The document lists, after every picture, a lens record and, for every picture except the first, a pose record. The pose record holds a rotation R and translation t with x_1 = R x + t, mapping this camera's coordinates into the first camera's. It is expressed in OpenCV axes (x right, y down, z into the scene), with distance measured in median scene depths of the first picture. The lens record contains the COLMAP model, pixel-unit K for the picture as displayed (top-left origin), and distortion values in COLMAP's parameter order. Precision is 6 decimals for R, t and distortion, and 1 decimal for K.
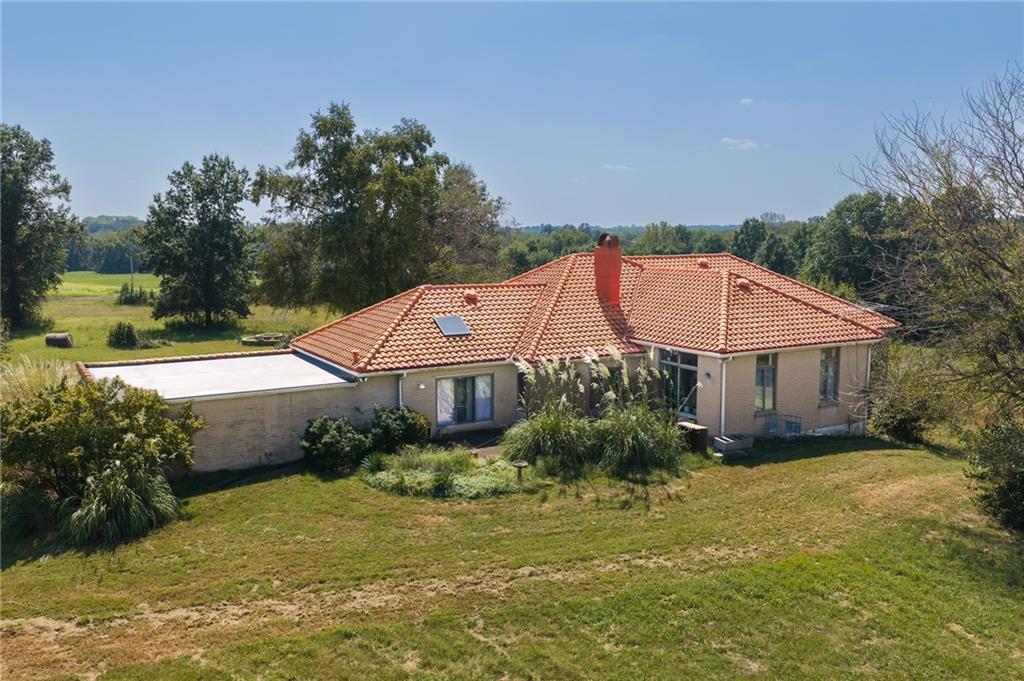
lens RADIAL K [[843.3, 0, 512.0], [0, 843.3, 340.5], [0, 0, 1]] dist [0.076748, -0.071118]
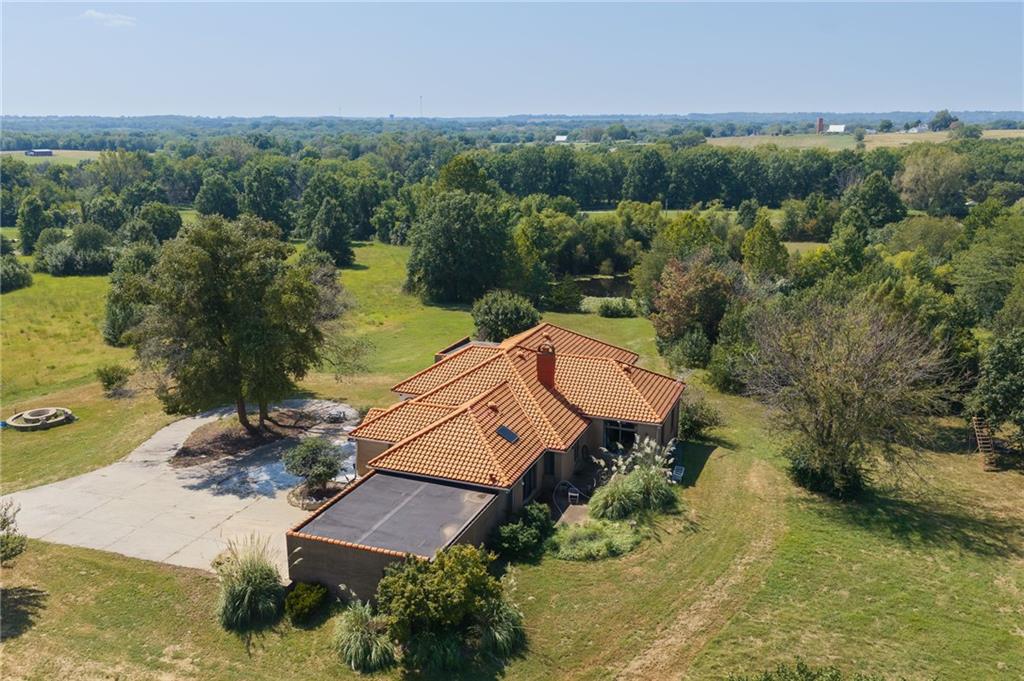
lens RADIAL K [[843.3, 0, 512.0], [0, 843.3, 340.5], [0, 0, 1]] dist [0.076748, -0.071118]
pose [[0.777690, -0.151749, 0.610057, -0.897442], [0.075802, 0.985984, 0.148627, -0.379747], [-0.624061, -0.069342, 0.778293, -0.145214]]
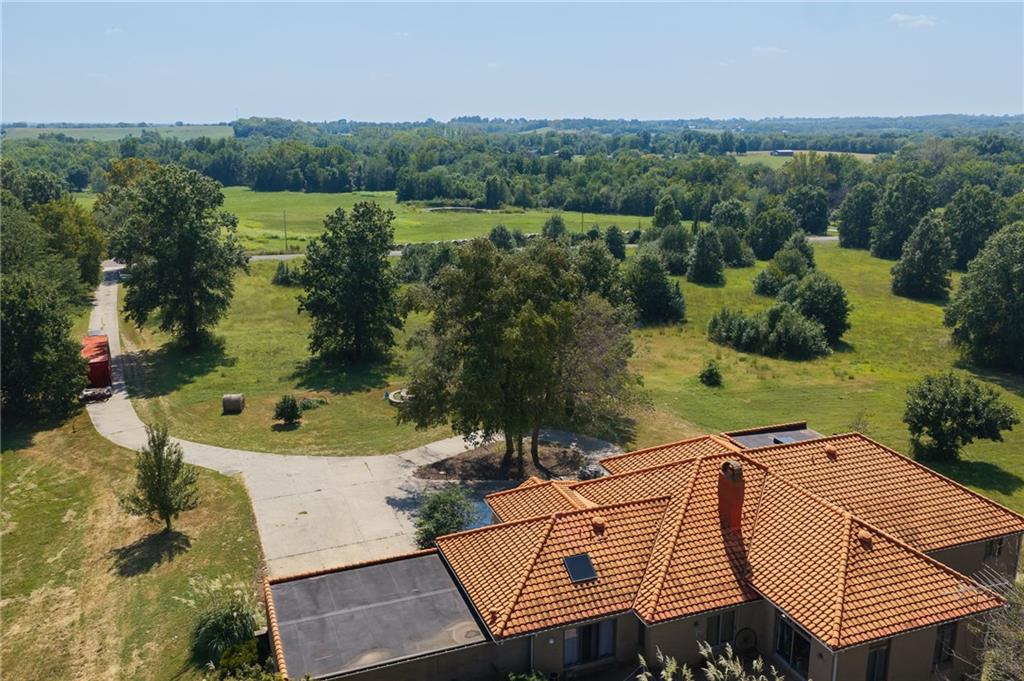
lens RADIAL K [[841.8, 0, 514.0], [0, 841.8, 341.5], [0, 0, 1]] dist [0.074896, -0.084449]
pose [[0.988099, 0.041575, -0.148096, -0.004974], [-0.022556, 0.991536, 0.127856, -0.423089], [0.152158, -0.122994, 0.980673, -0.050790]]
